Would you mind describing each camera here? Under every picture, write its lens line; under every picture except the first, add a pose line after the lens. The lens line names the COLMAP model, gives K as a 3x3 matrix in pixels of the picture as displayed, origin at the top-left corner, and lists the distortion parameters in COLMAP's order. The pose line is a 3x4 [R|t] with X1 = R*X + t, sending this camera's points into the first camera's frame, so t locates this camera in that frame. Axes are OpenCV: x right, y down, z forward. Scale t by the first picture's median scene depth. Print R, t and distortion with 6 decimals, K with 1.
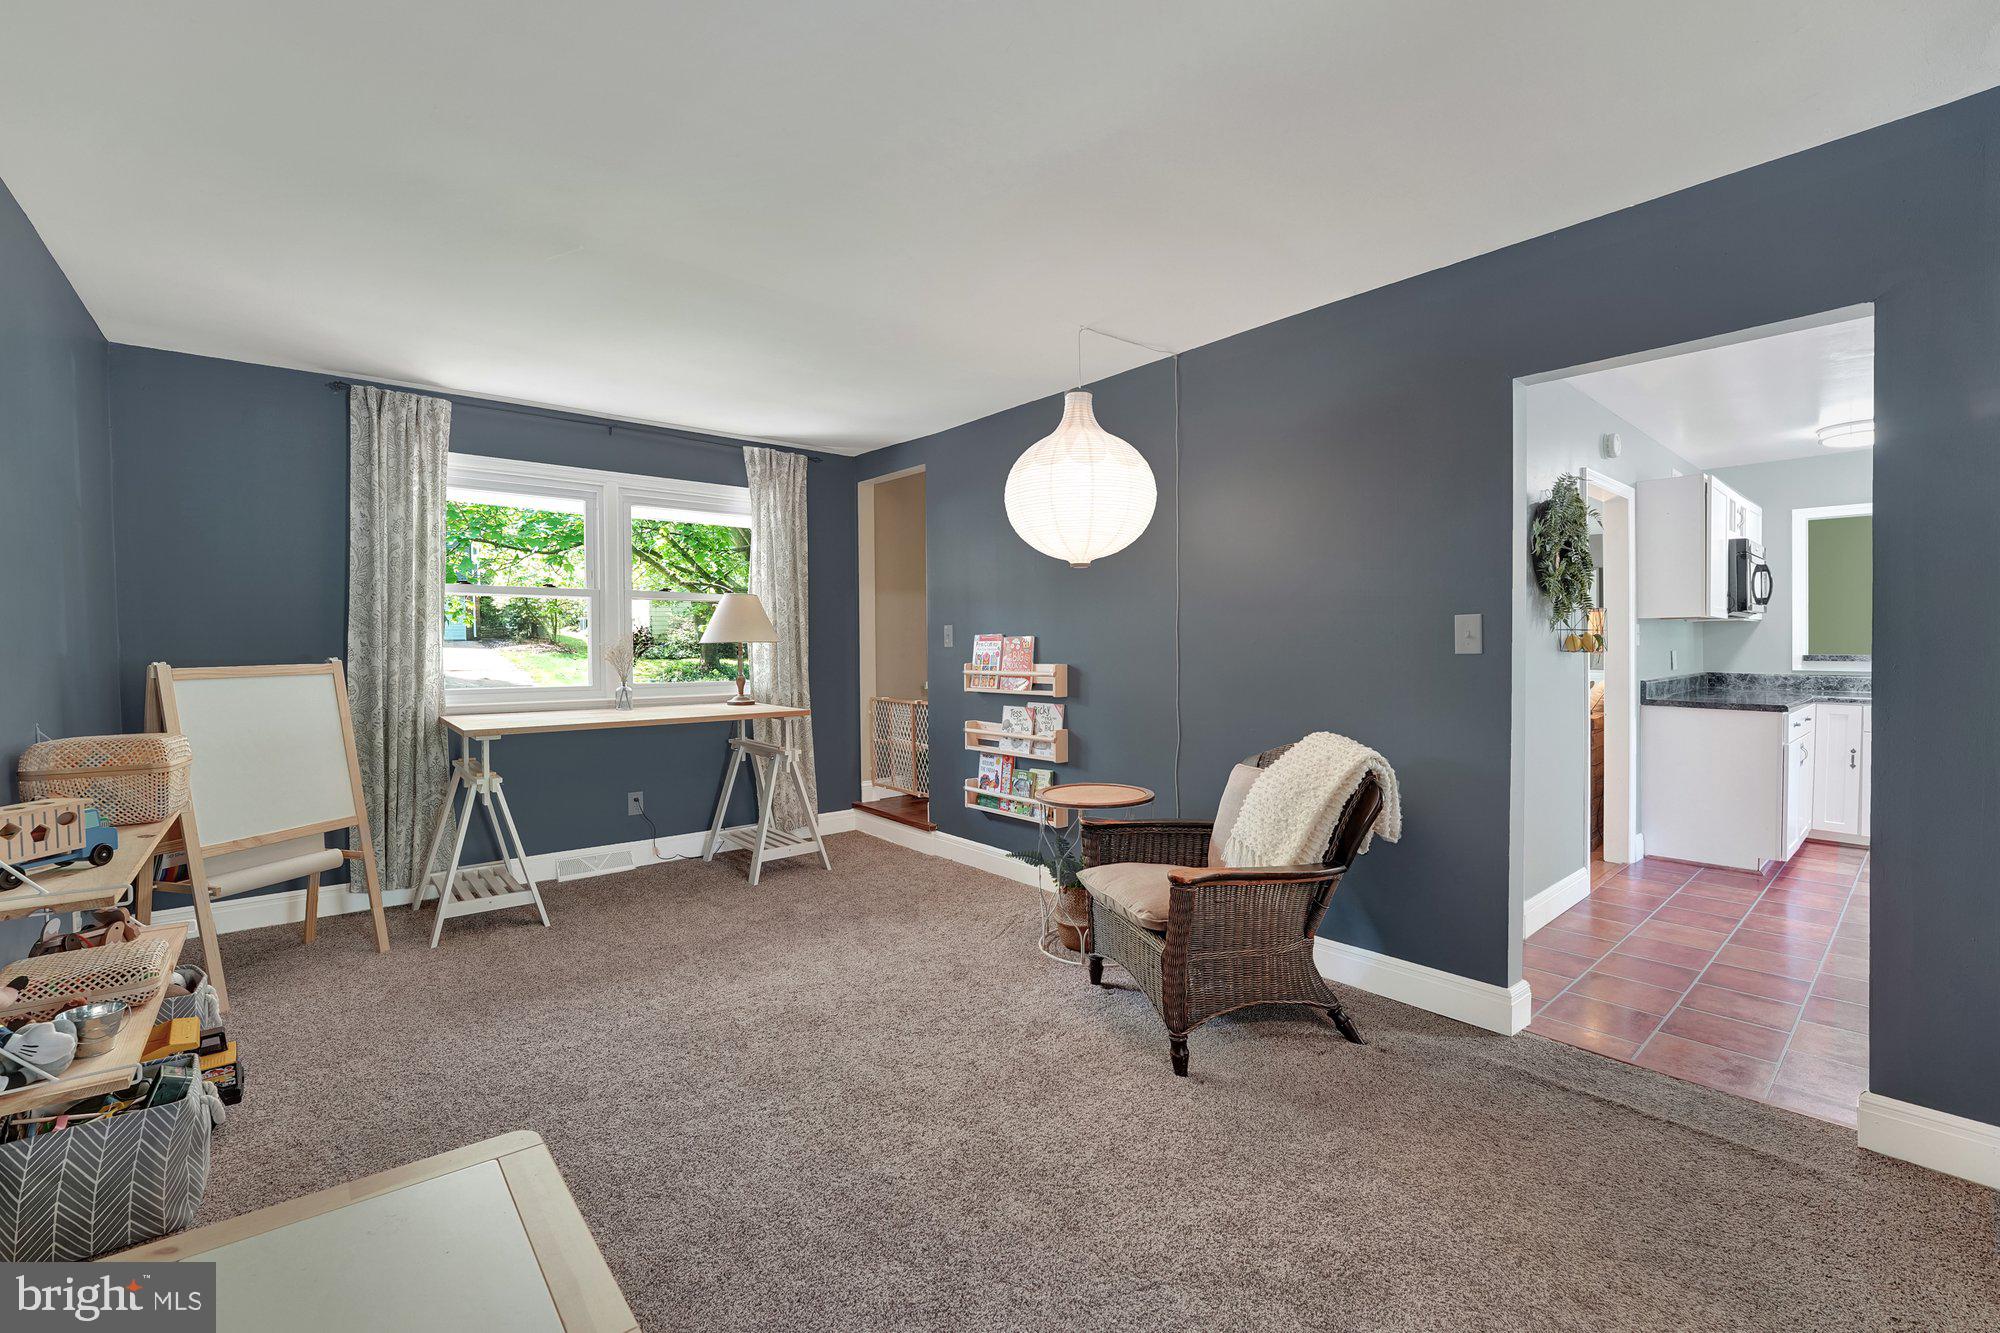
lens RADIAL K [[840.2, 0, 1001.4], [0, 840.2, 652.9], [0, 0, 1]] dist [-0.030640, 0.000524]
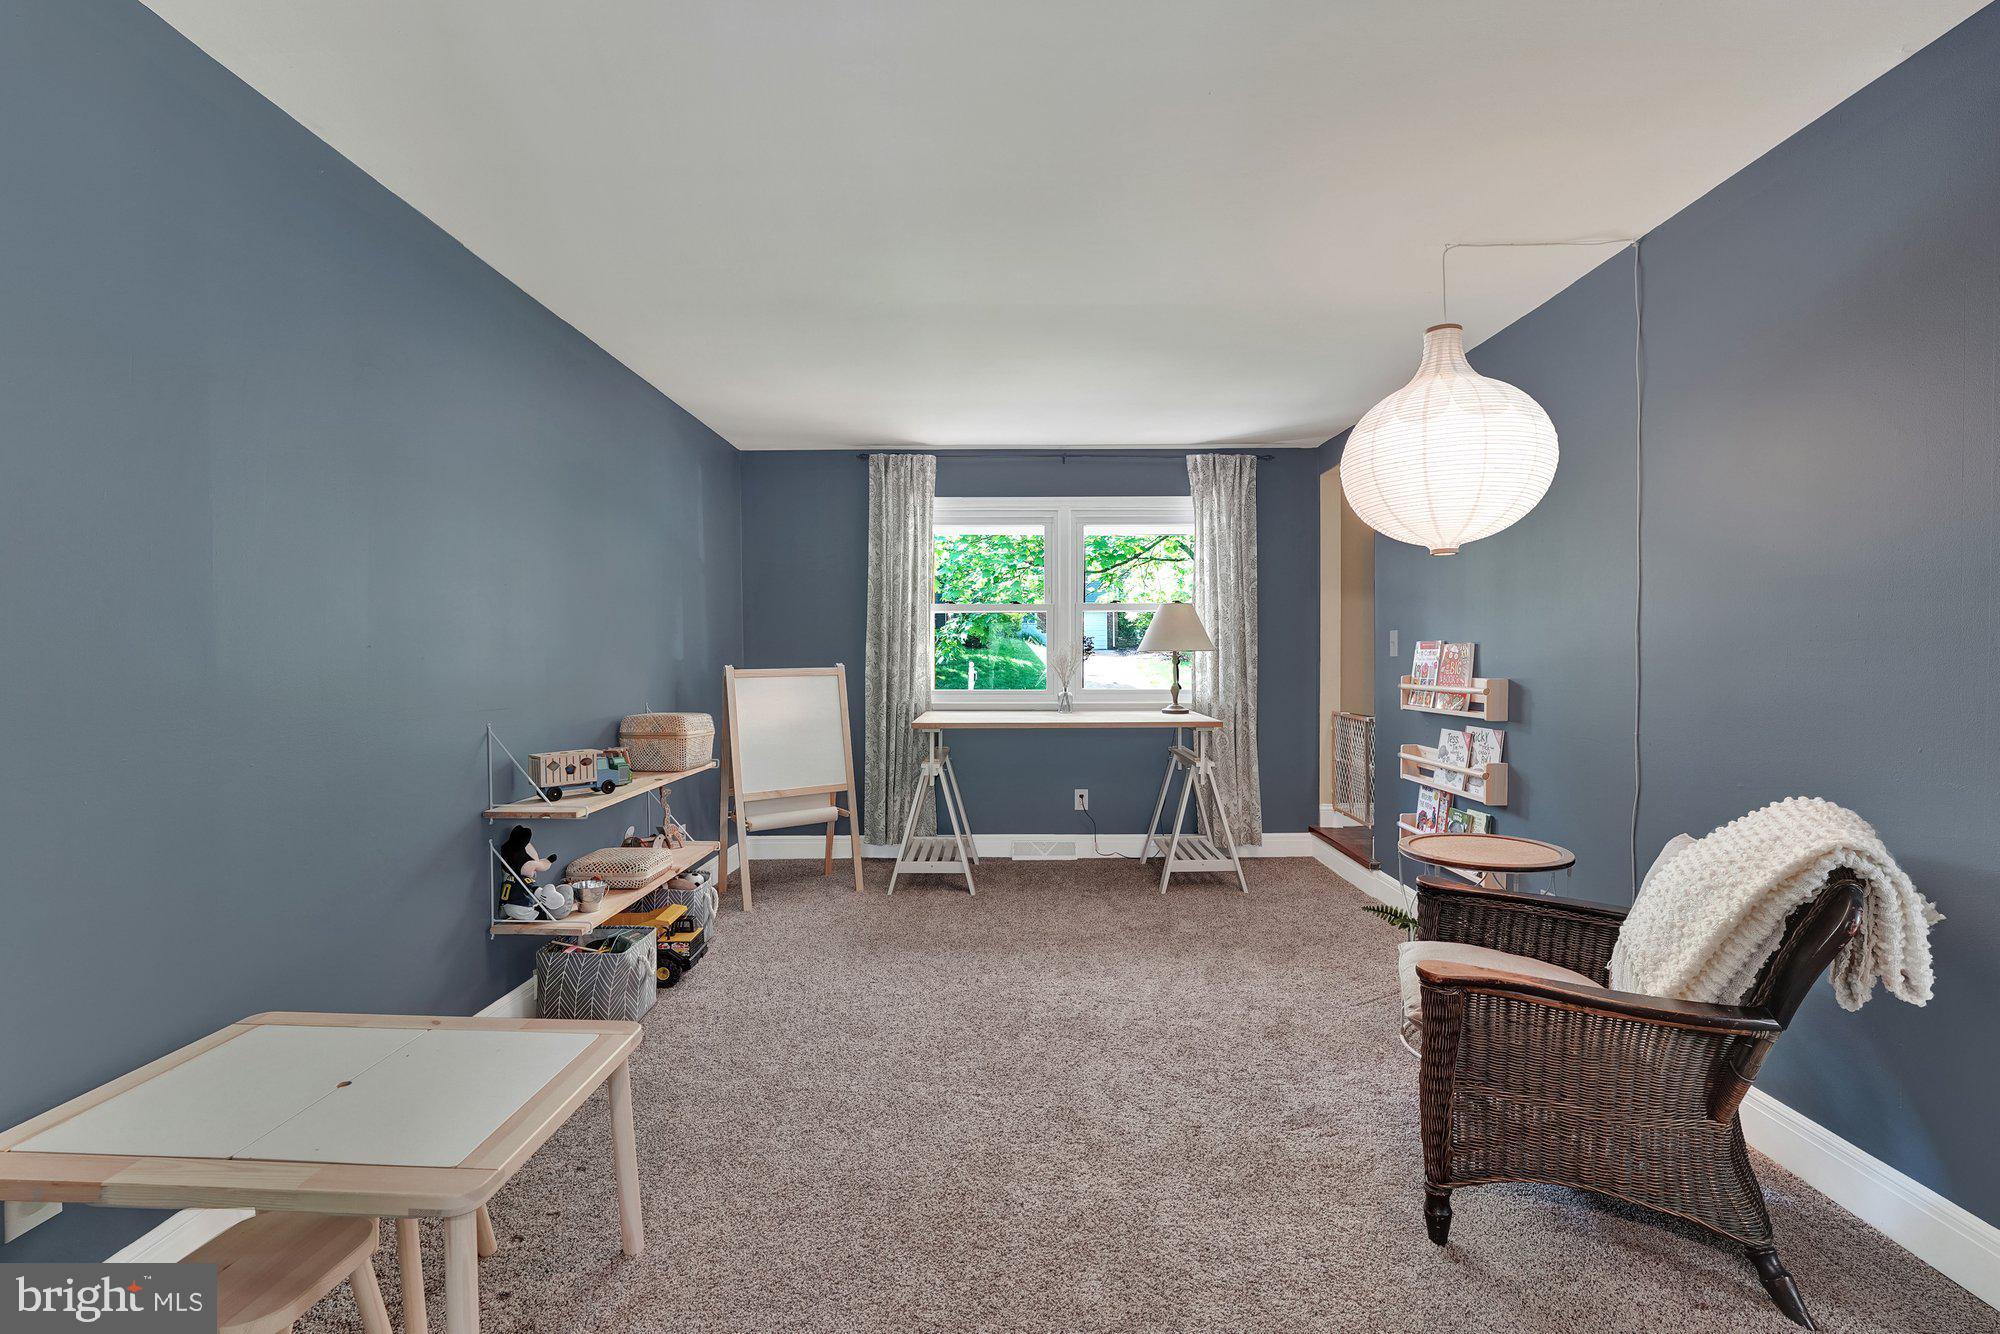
lens RADIAL K [[851.0, 0, 1007.4], [0, 851.0, 657.1], [0, 0, 1]] dist [-0.031436, 0.000446]
pose [[0.755053, 0.003122, -0.655656, 0.249475], [-0.006327, 0.999977, -0.002525, -0.001900], [0.655633, 0.006055, 0.755055, 0.120196]]
